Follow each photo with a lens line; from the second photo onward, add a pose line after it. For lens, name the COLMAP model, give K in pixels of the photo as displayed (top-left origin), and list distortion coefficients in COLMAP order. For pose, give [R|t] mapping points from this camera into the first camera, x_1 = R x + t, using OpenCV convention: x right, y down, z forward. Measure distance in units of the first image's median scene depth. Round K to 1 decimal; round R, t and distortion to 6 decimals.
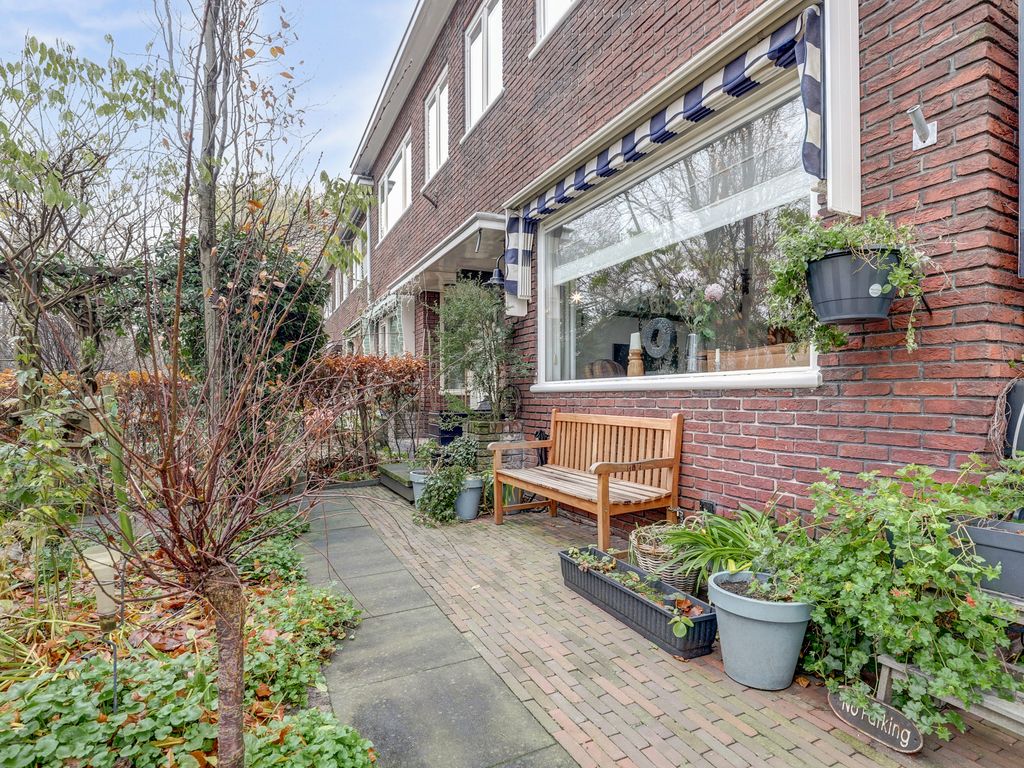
lens RADIAL K [[528.4, 0, 512.0], [0, 528.4, 384.0], [0, 0, 1]] dist [-0.039316, 0.003358]
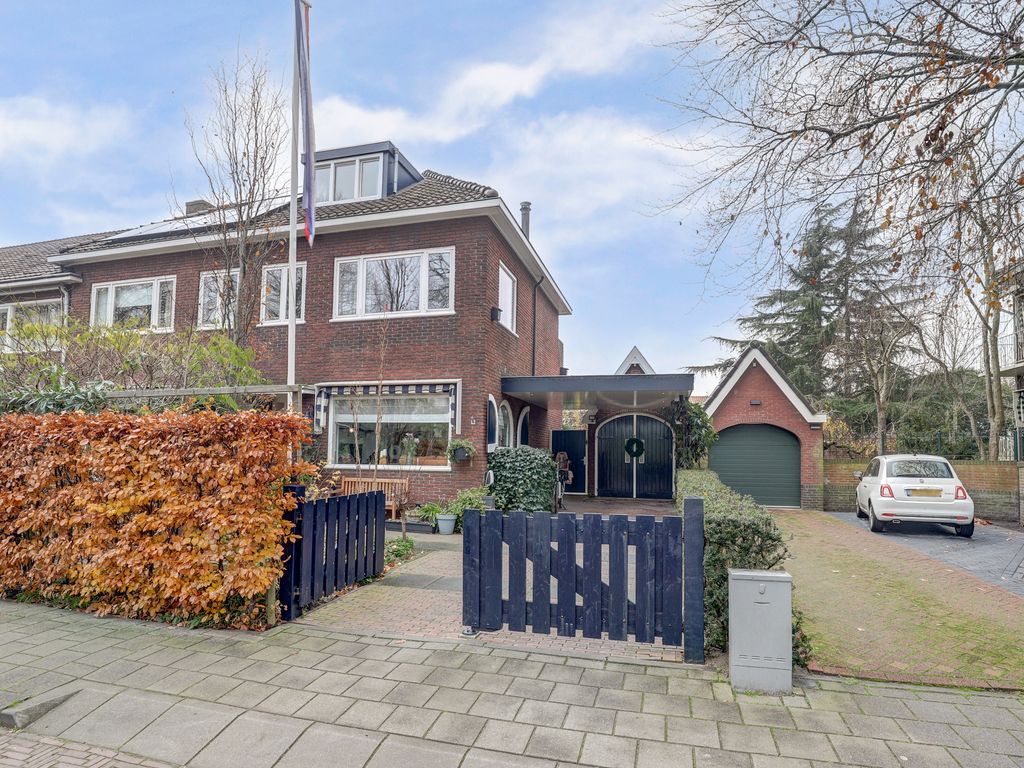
lens RADIAL K [[528.4, 0, 512.0], [0, 528.4, 384.0], [0, 0, 1]] dist [-0.039316, 0.003358]
pose [[0.652441, 0.071622, 0.754447, -1.410503], [-0.014507, 0.996522, -0.082057, -0.212399], [-0.757701, 0.042592, 0.651211, -1.311545]]
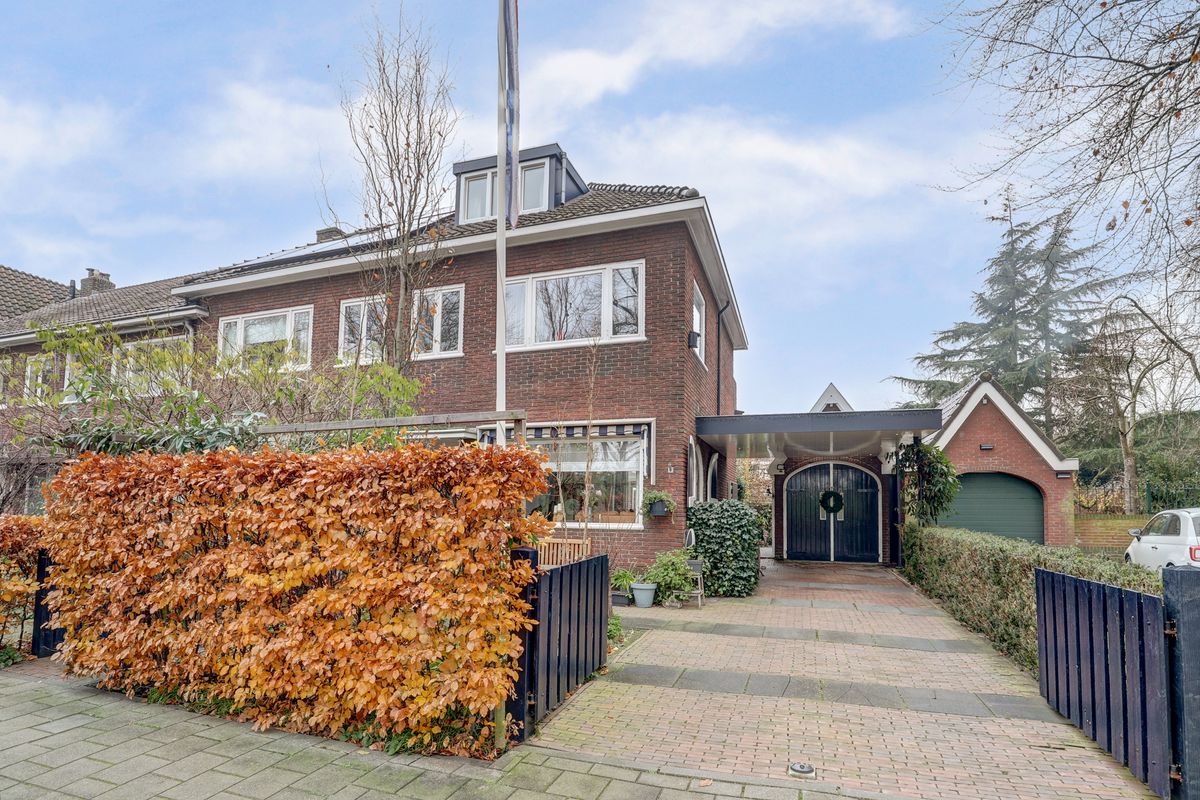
lens RADIAL K [[562.2, 0, 601.7], [0, 562.2, 426.6], [0, 0, 1]] dist [-0.038755, -0.000676]
pose [[0.696417, 0.080092, 0.713154, -1.395419], [-0.012295, 0.994938, -0.099732, -0.181132], [-0.717532, 0.060687, 0.693877, -0.870924]]
